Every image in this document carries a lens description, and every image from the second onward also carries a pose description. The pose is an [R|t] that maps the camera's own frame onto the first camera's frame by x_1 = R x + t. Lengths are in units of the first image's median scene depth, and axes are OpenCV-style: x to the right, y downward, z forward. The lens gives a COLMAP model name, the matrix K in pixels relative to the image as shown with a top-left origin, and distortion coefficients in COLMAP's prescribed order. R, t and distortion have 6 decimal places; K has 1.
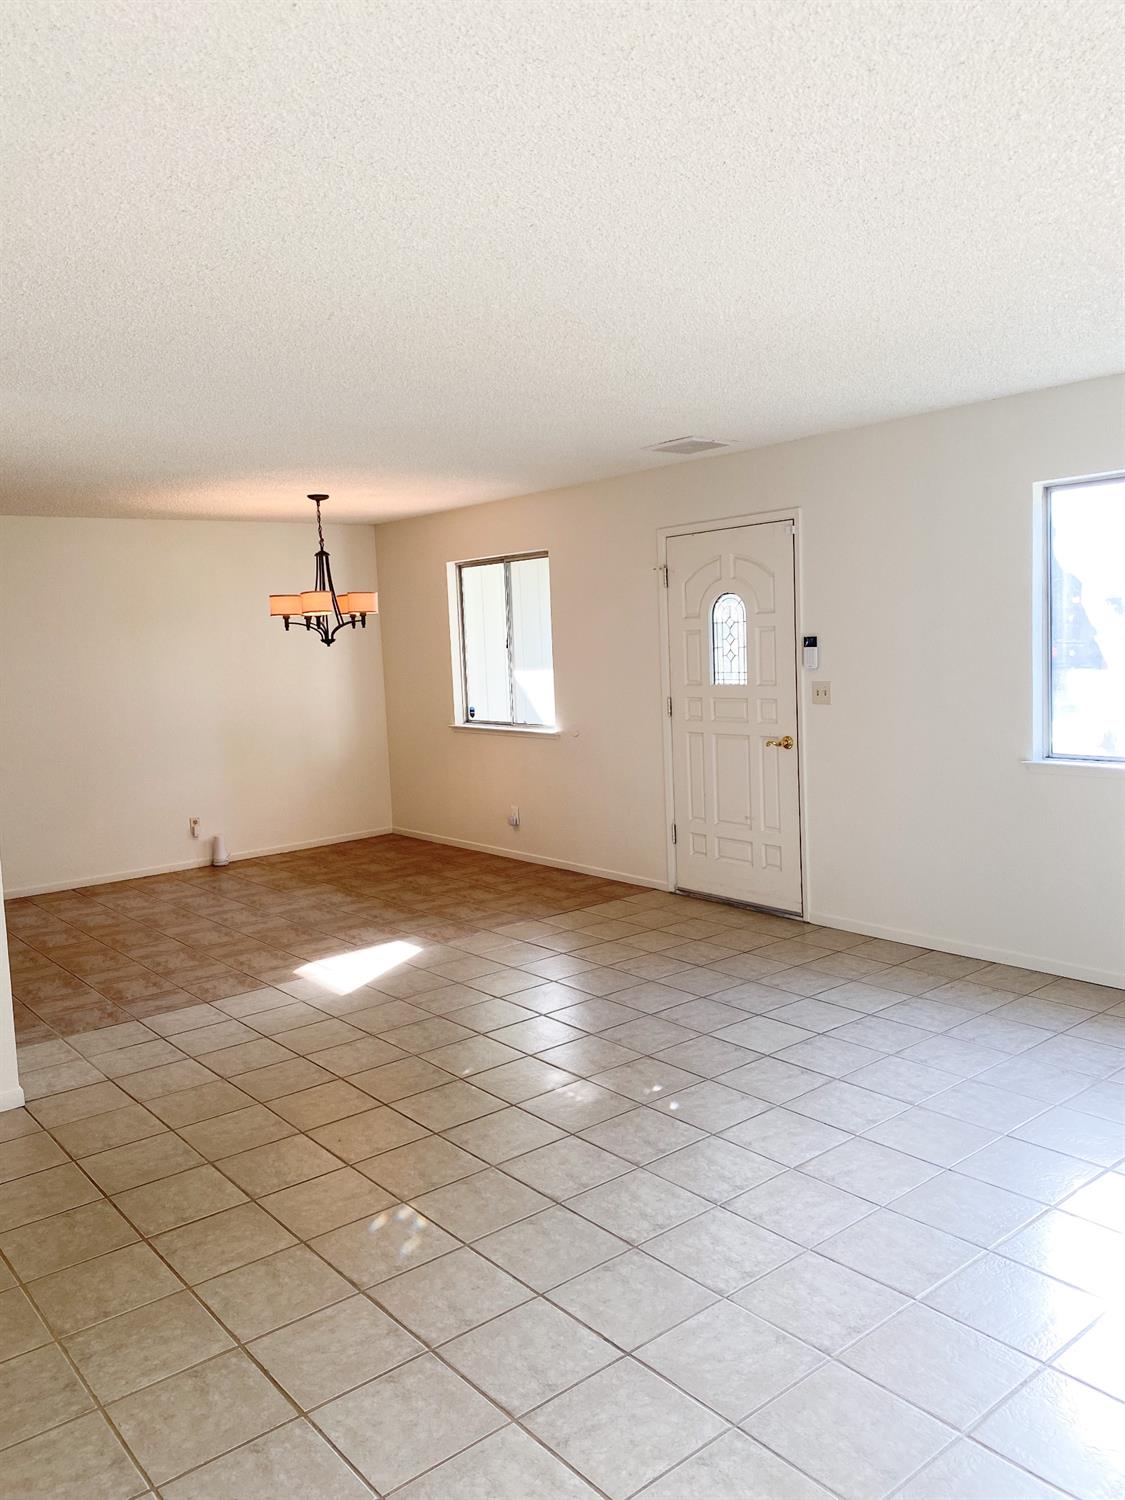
lens RADIAL K [[1138.0, 0, 560.2], [0, 1138.0, 735.5], [0, 0, 1]] dist [0.031172, -0.007097]
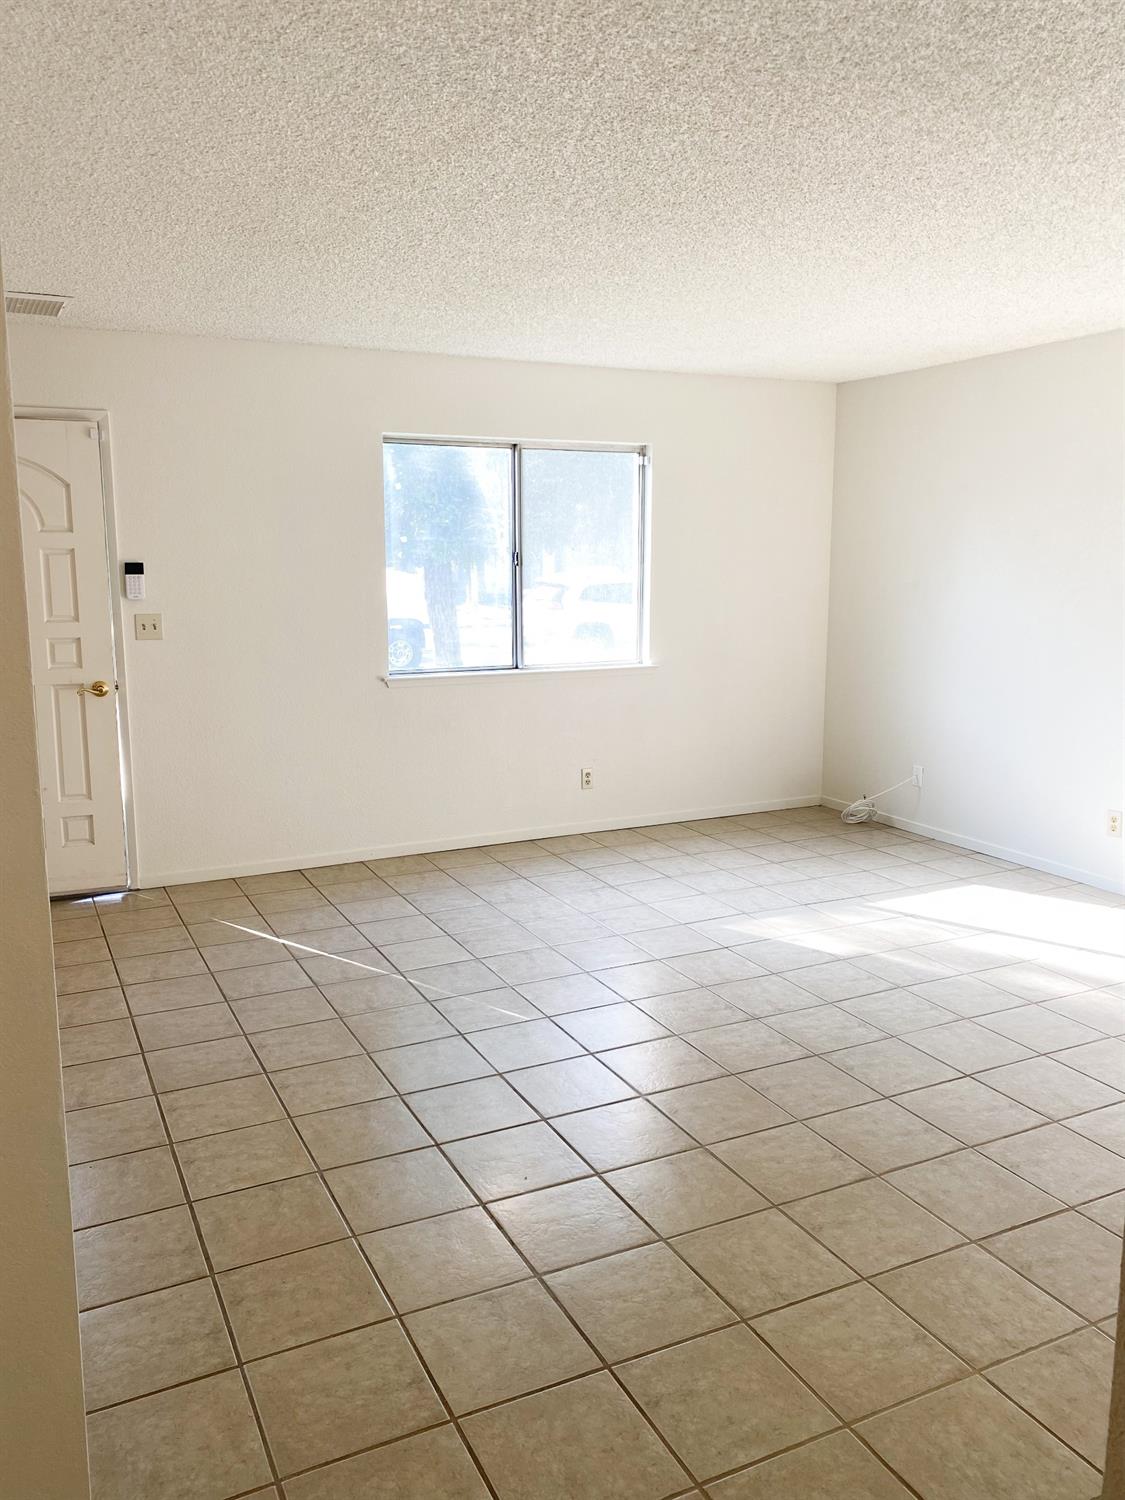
lens RADIAL K [[1148.9, 0, 526.5], [0, 1148.9, 746.6], [0, 0, 1]] dist [0.031042, -0.005260]
pose [[0.229549, -0.116241, 0.966331, -0.581534], [0.078833, 0.991801, 0.100578, -0.011831], [-0.970099, 0.053091, 0.236830, 0.503494]]
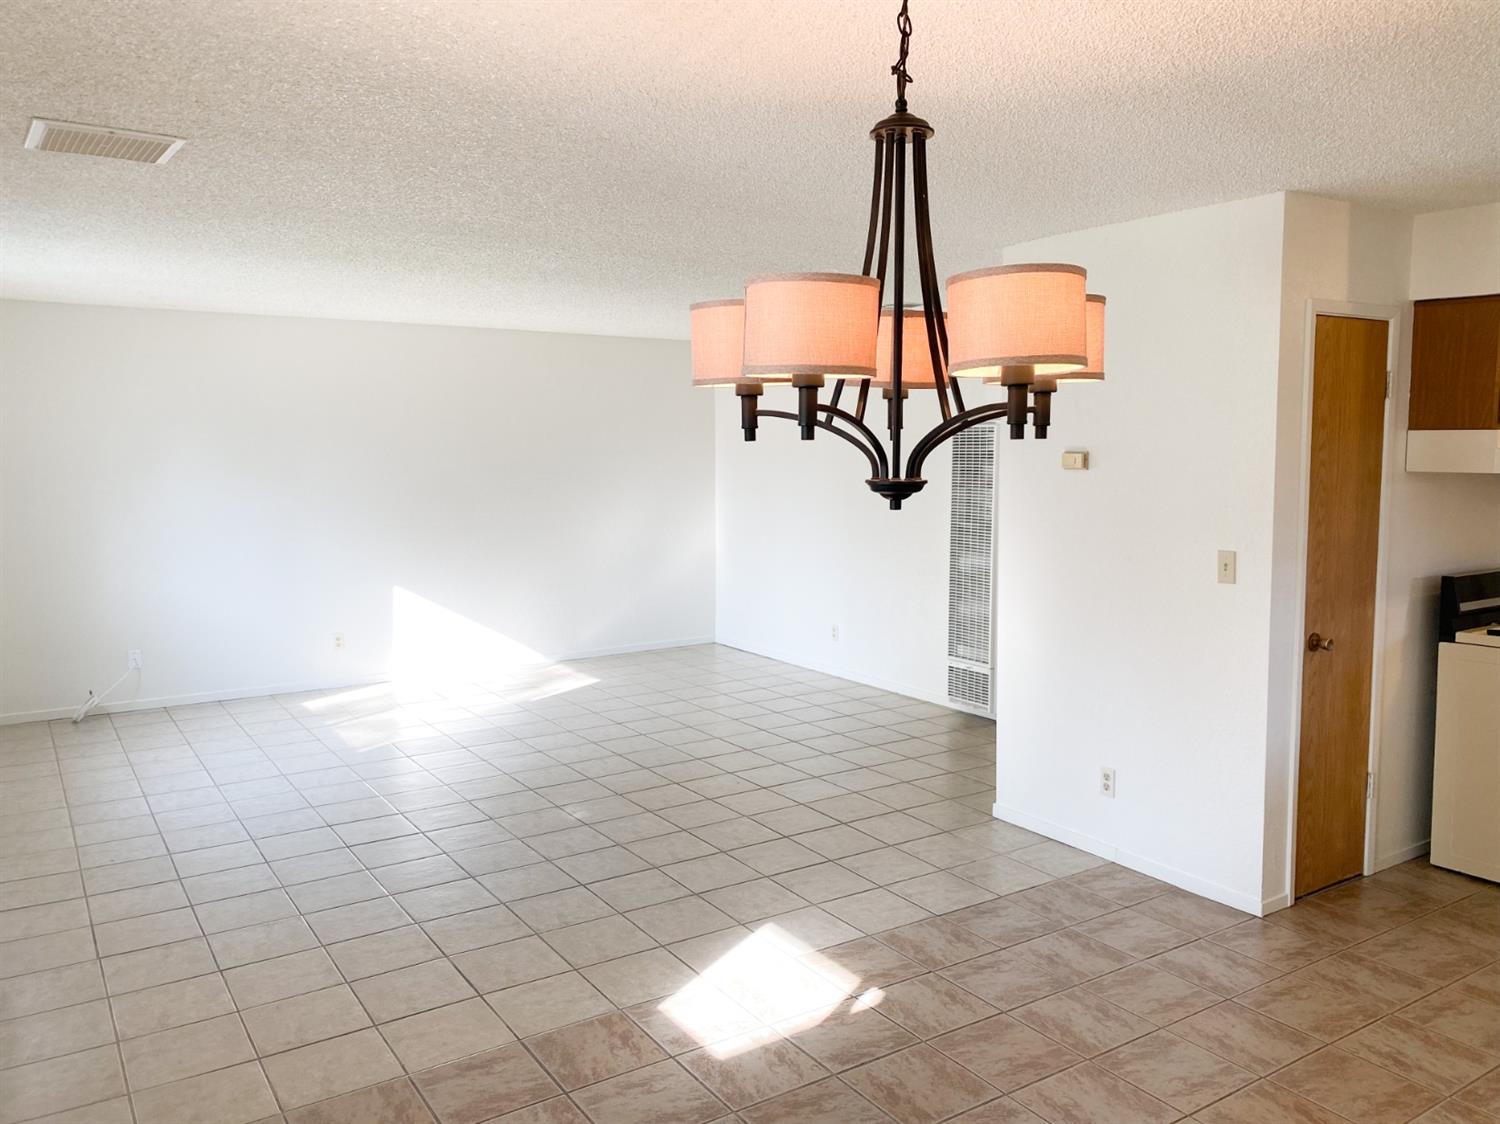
lens RADIAL K [[1148.9, 0, 750.0], [0, 1148.9, 562.0], [0, 0, 1]] dist [0.031042, -0.005260]
pose [[-0.992962, 0.036510, 0.112666, -0.243834], [0.057071, 0.981068, 0.185065, -0.139657], [-0.103776, 0.190192, -0.976247, 1.522357]]
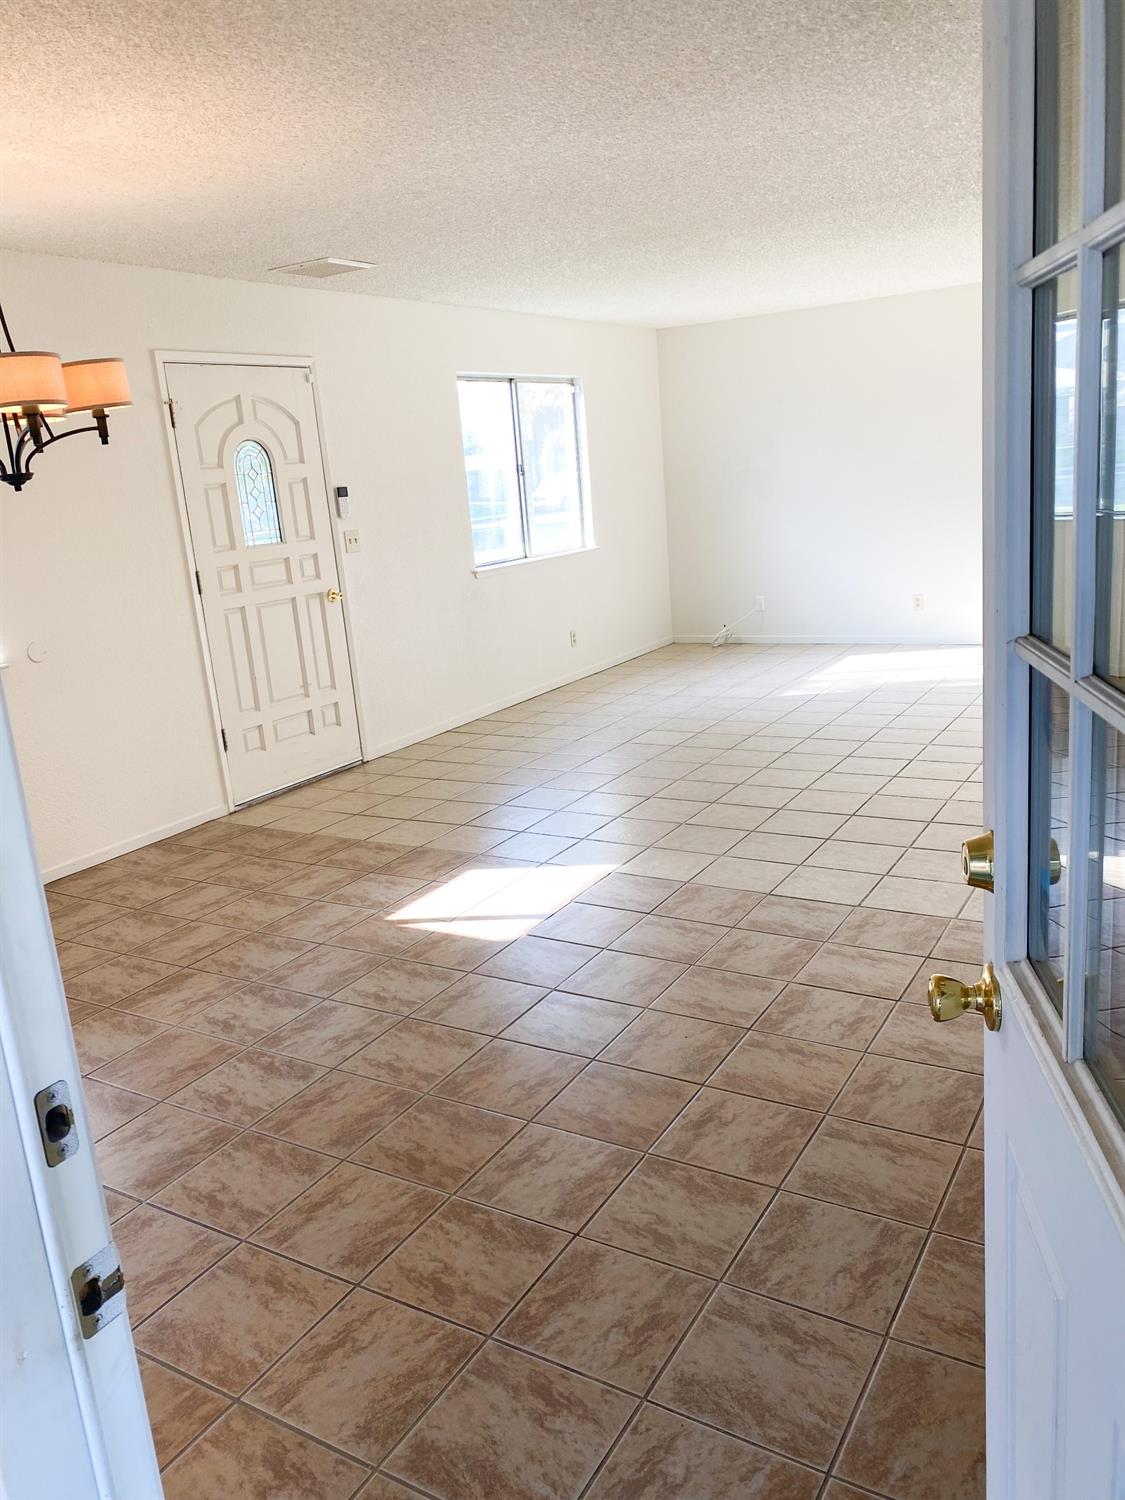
lens RADIAL K [[1138.0, 0, 560.2], [0, 1138.0, 735.5], [0, 0, 1]] dist [0.031172, -0.007097]
pose [[-0.323250, -0.143830, 0.935319, -0.847668], [0.182004, 0.960480, 0.210601, -0.051206], [-0.928646, 0.238309, -0.284297, 1.159068]]
